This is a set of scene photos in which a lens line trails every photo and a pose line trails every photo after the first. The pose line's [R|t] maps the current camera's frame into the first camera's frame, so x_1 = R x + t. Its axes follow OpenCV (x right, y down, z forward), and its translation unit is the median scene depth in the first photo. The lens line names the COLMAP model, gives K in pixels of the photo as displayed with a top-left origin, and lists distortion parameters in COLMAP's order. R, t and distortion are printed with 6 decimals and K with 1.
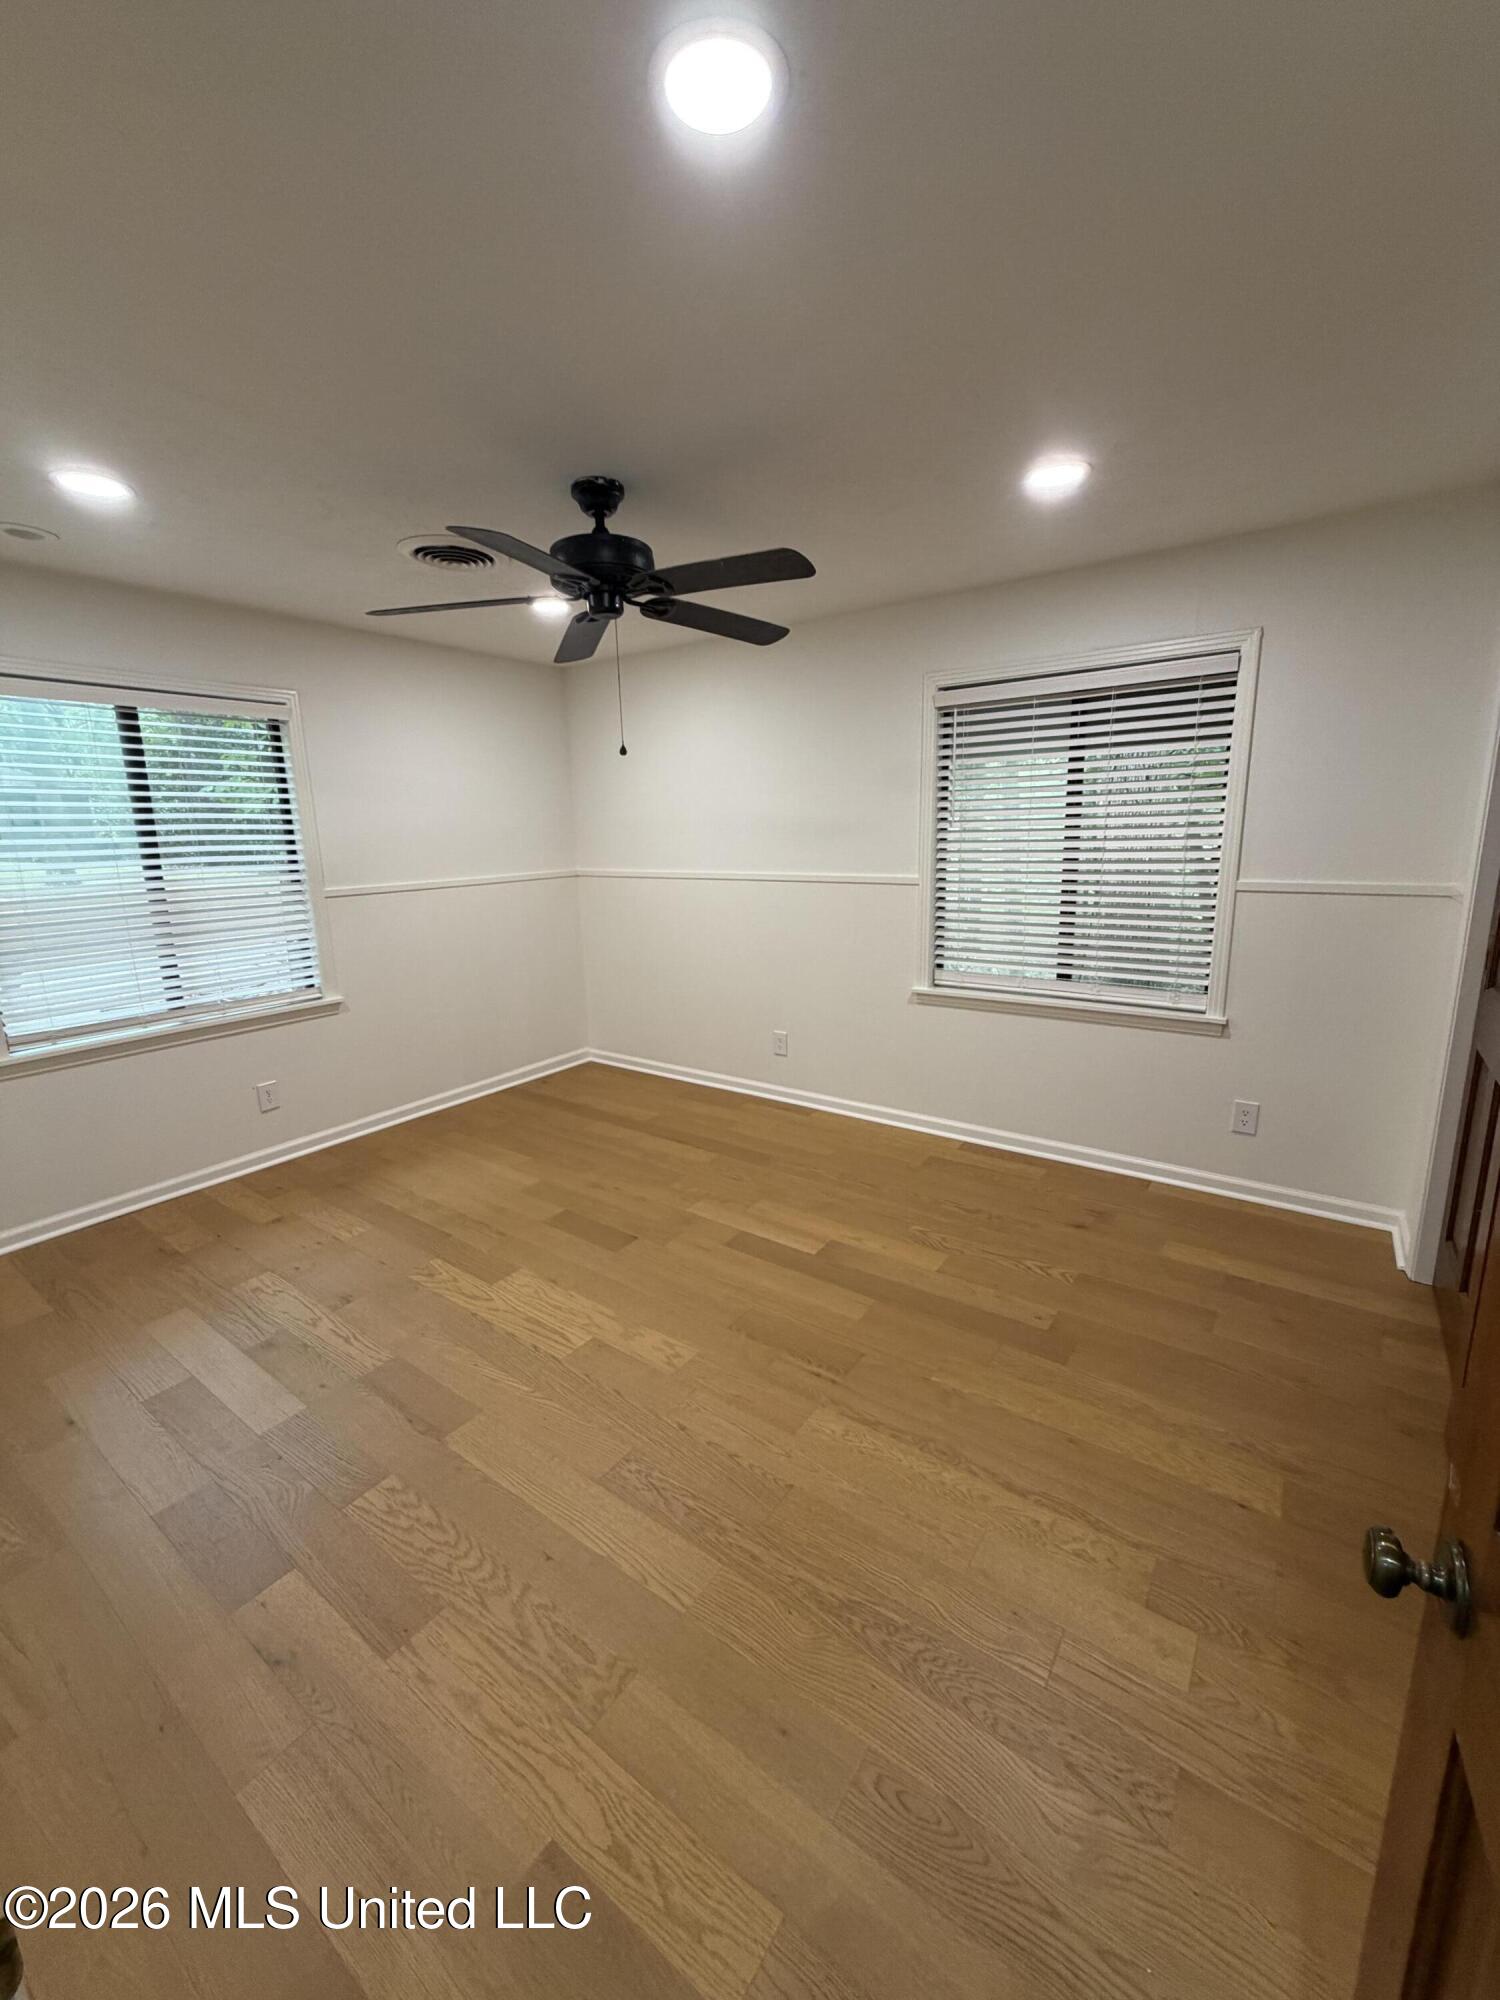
lens RADIAL K [[799.5, 0, 749.1], [0, 799.5, 998.4], [0, 0, 1]] dist [0.000548, 0.000738]
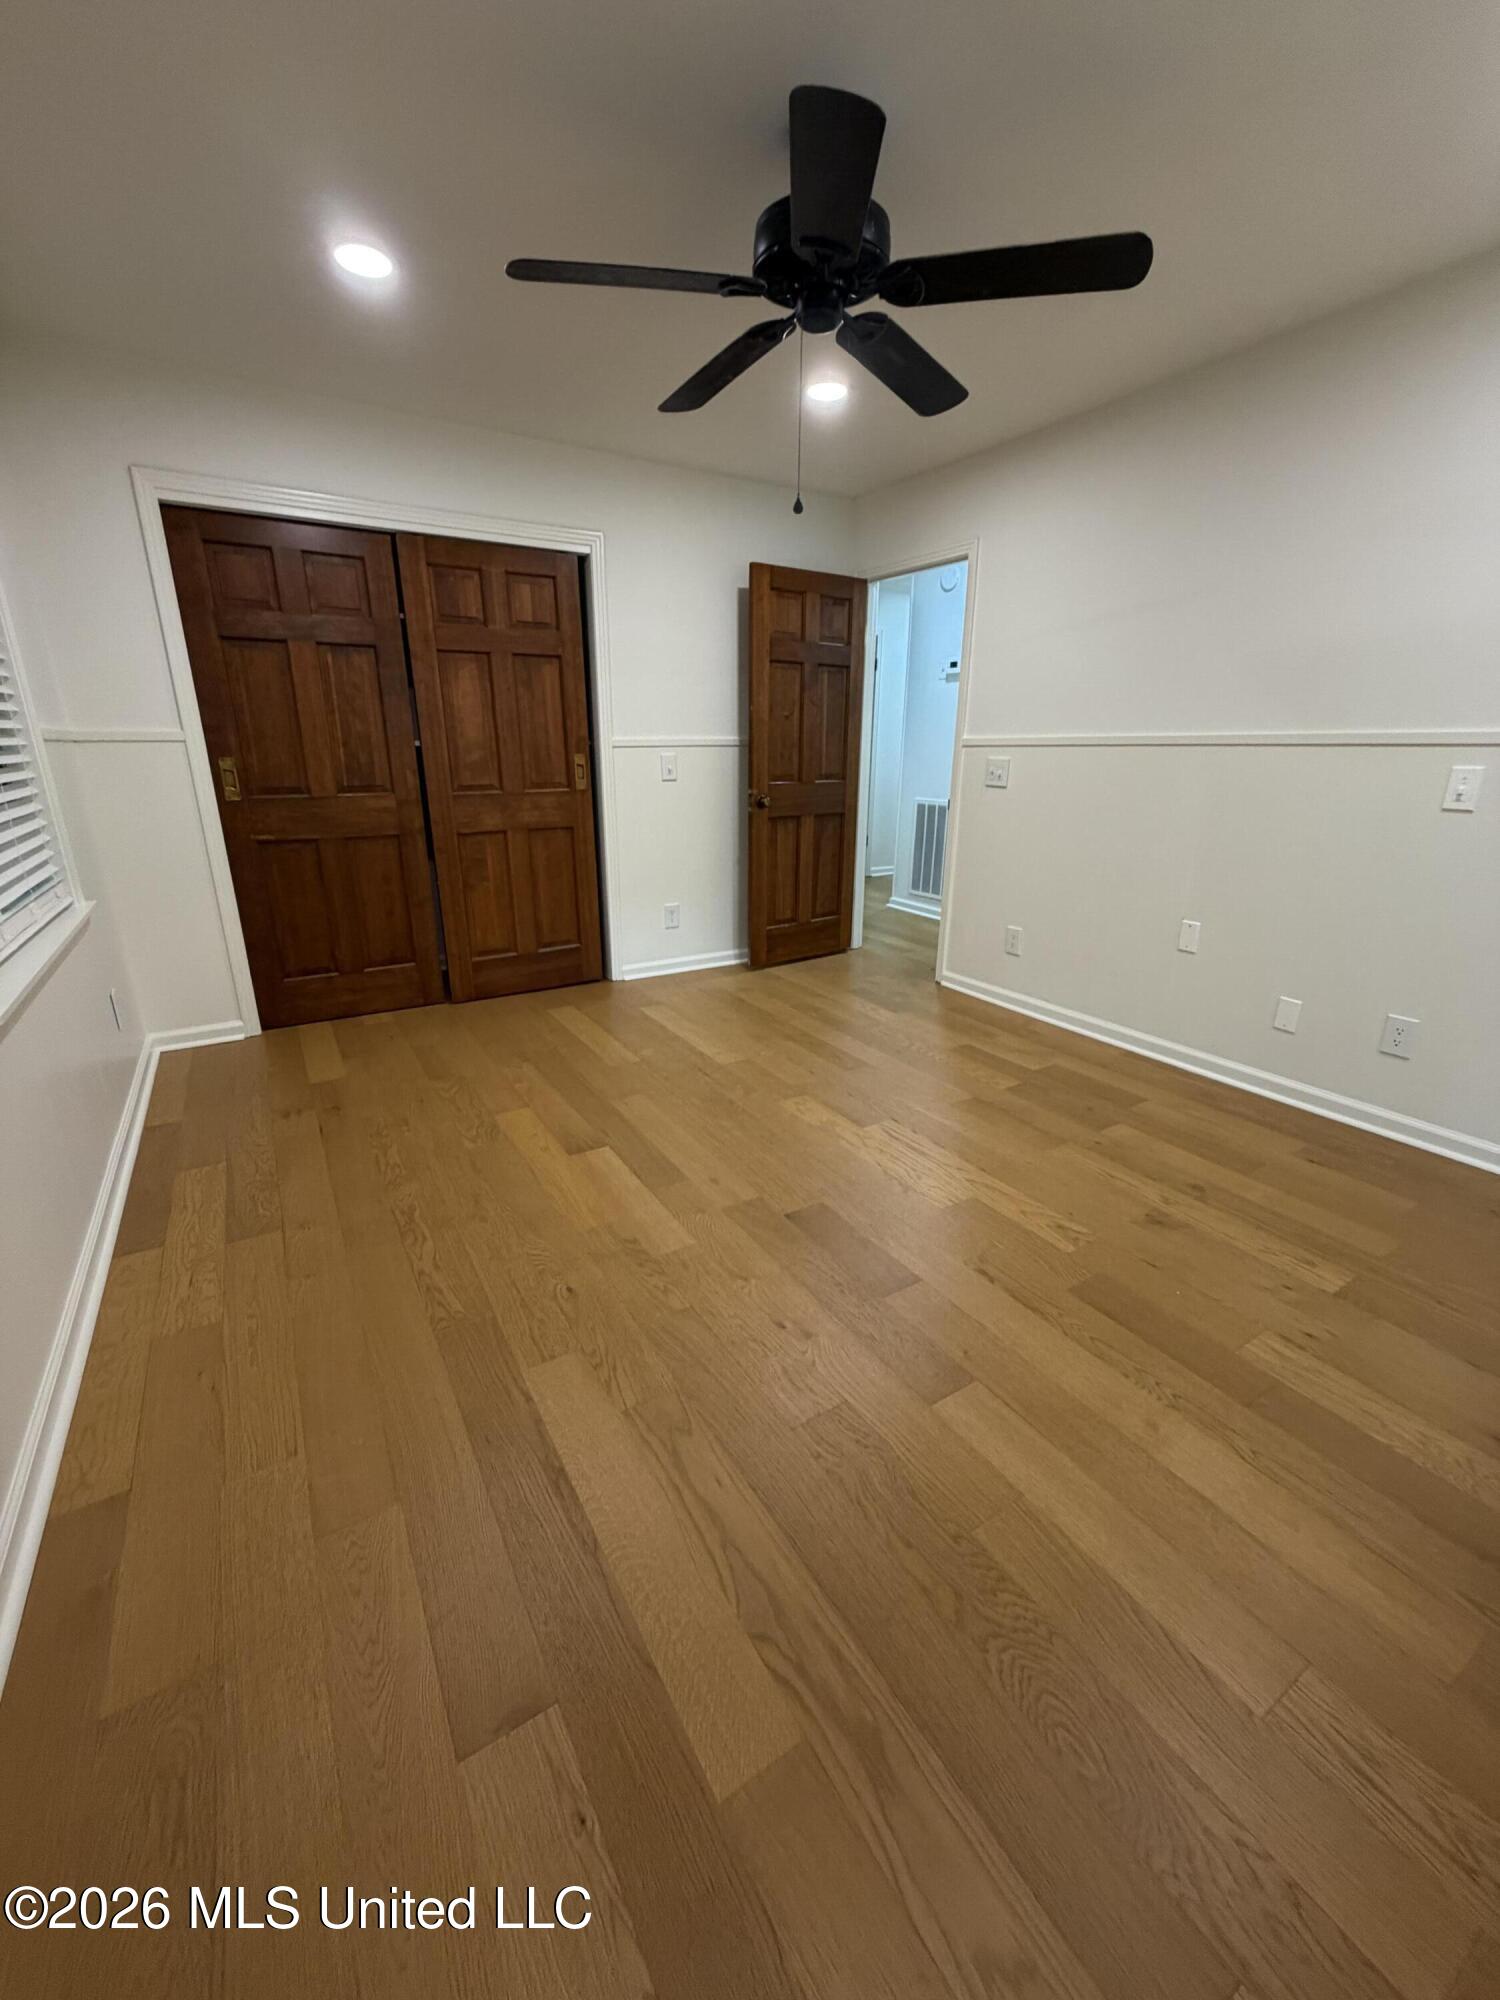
lens RADIAL K [[799.5, 0, 750.1], [0, 799.5, 1001.7], [0, 0, 1]] dist [0.000548, 0.000738]
pose [[-0.921725, -0.097412, 0.375411, -0.410154], [0.099452, 0.876219, 0.471541, -0.238634], [-0.374876, 0.471966, -0.797945, 1.697074]]
